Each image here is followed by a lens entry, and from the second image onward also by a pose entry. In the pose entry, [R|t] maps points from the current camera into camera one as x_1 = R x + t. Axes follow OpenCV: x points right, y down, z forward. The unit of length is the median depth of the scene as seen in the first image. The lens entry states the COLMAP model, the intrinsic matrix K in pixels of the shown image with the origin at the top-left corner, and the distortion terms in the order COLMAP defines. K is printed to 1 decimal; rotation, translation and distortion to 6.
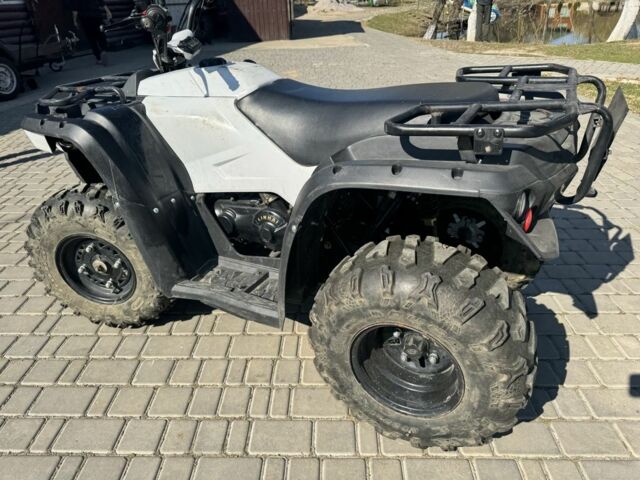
lens RADIAL K [[454.8, 0, 321.0], [0, 454.8, 250.4], [0, 0, 1]] dist [0.003580, -0.006354]
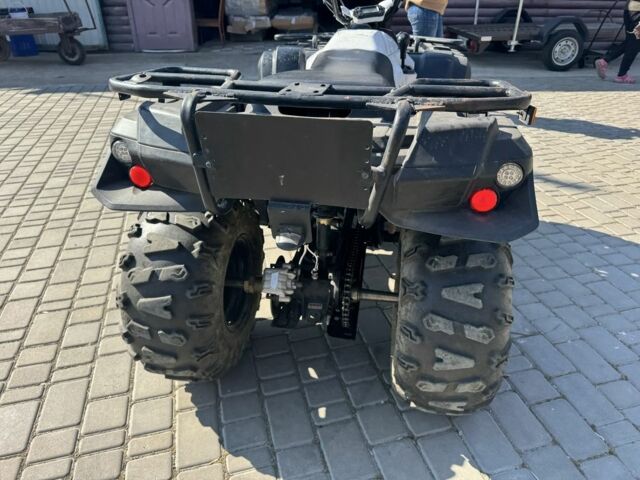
lens RADIAL K [[455.6, 0, 325.6], [0, 455.6, 242.2], [0, 0, 1]] dist [0.016445, -0.021752]
pose [[0.293889, 0.504690, -0.811737, 0.870403], [-0.491202, 0.808267, 0.324693, -0.287005], [0.819969, 0.303303, 0.485446, 0.496803]]
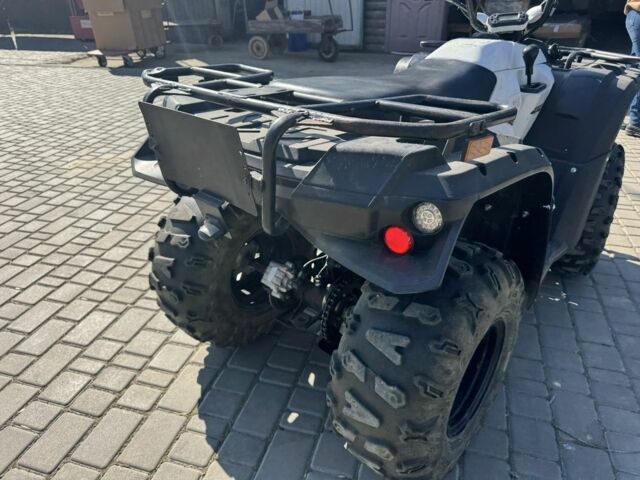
lens RADIAL K [[460.0, 0, 329.3], [0, 460.0, 238.0], [0, 0, 1]] dist [-0.000080, -0.007136]
pose [[-0.251040, 0.495511, -0.831534, 0.864589], [-0.468816, 0.689327, 0.552305, -0.471165], [0.846871, 0.528487, 0.059255, 0.813863]]
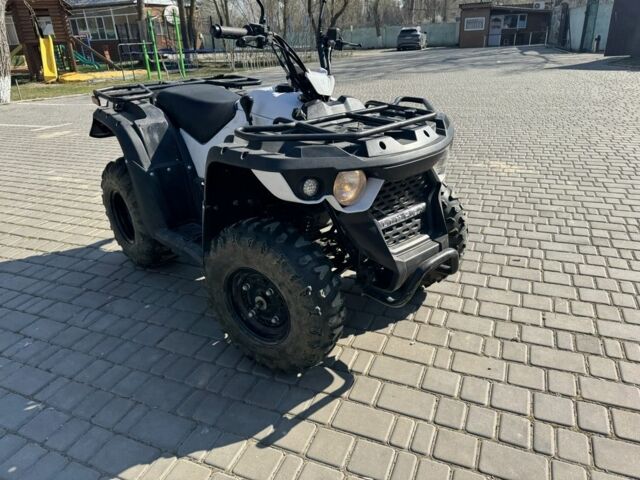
lens RADIAL K [[453.8, 0, 323.1], [0, 453.8, 243.6], [0, 0, 1]] dist [0.020994, -0.029468]
pose [[-0.928813, -0.094932, 0.358181, -0.723364], [0.238724, 0.585991, 0.774355, -0.980718], [-0.283402, 0.804738, -0.521613, 1.757844]]
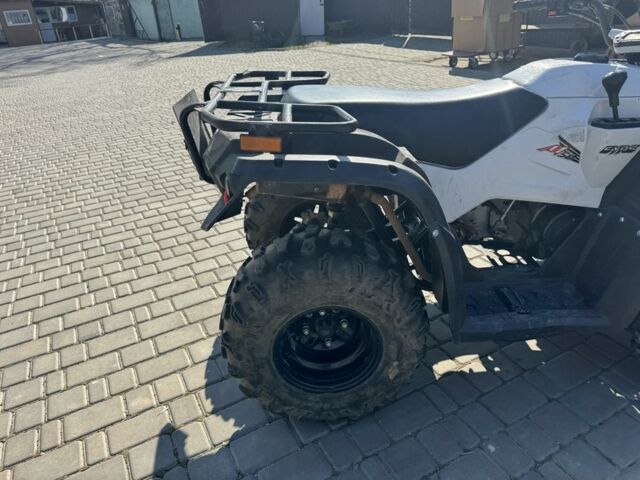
lens RADIAL K [[455.6, 0, 325.6], [0, 455.6, 242.2], [0, 0, 1]] dist [0.016445, -0.021752]
pose [[-0.863914, 0.301247, -0.403613, 0.621722], [-0.177615, 0.567666, 0.803870, -0.771006], [0.471281, 0.766162, -0.436909, 1.310400]]
